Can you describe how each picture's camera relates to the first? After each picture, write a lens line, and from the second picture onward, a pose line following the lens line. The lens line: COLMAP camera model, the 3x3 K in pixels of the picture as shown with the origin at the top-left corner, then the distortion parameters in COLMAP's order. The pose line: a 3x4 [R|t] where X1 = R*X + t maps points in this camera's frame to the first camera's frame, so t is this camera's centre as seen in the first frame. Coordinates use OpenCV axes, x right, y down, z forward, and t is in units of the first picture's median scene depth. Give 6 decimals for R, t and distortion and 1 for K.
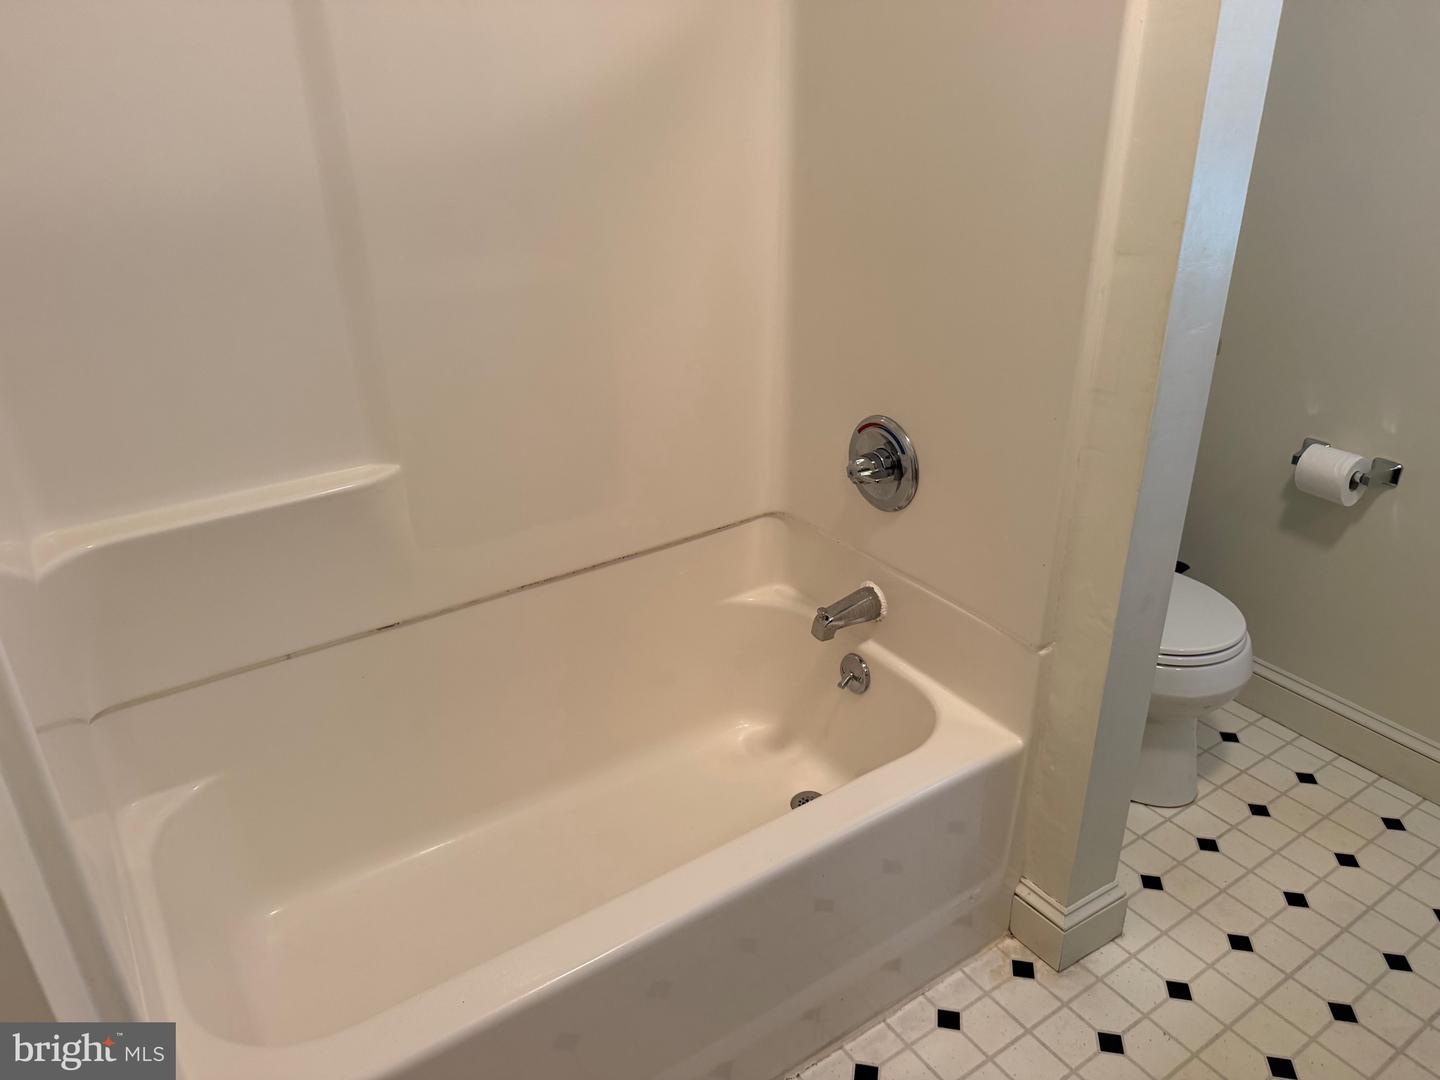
lens RADIAL K [[1040.4, 0, 720.0], [0, 1040.4, 540.0], [0, 0, 1]] dist [-0.006498, -0.000275]
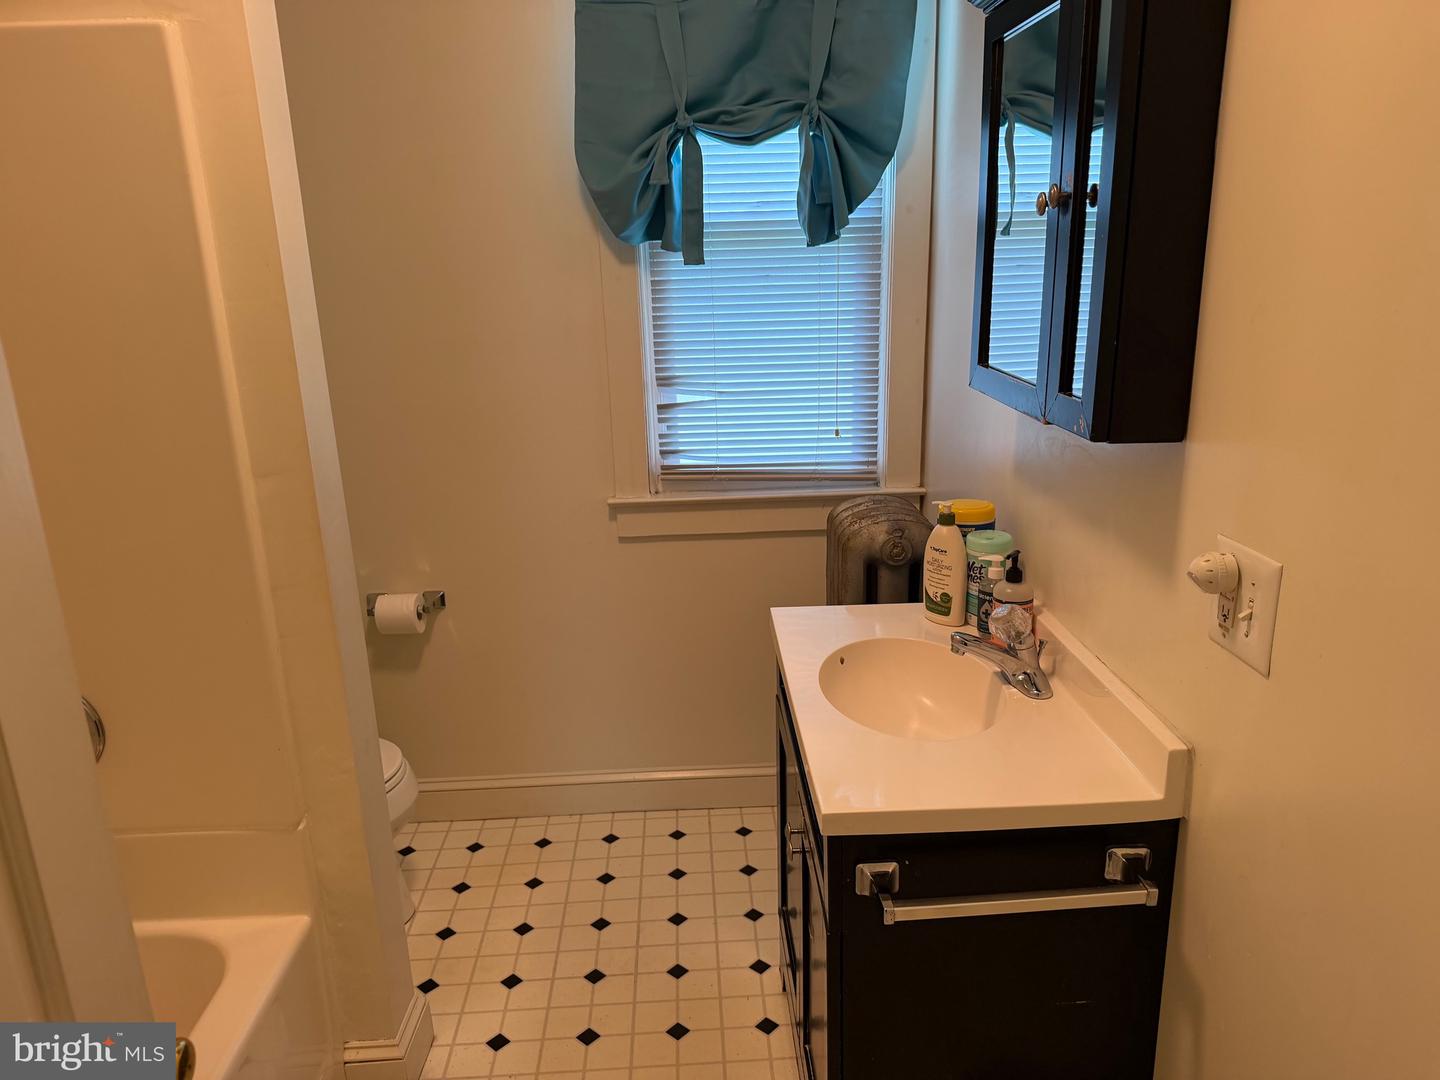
lens RADIAL K [[1008.8, 0, 713.7], [0, 1008.8, 546.0], [0, 0, 1]] dist [0.071107, -0.095385]
pose [[0.535475, -0.239177, 0.809976, -0.201516], [0.390645, 0.920442, 0.013541, -0.007672], [-0.748775, 0.309162, 0.586307, -0.040499]]
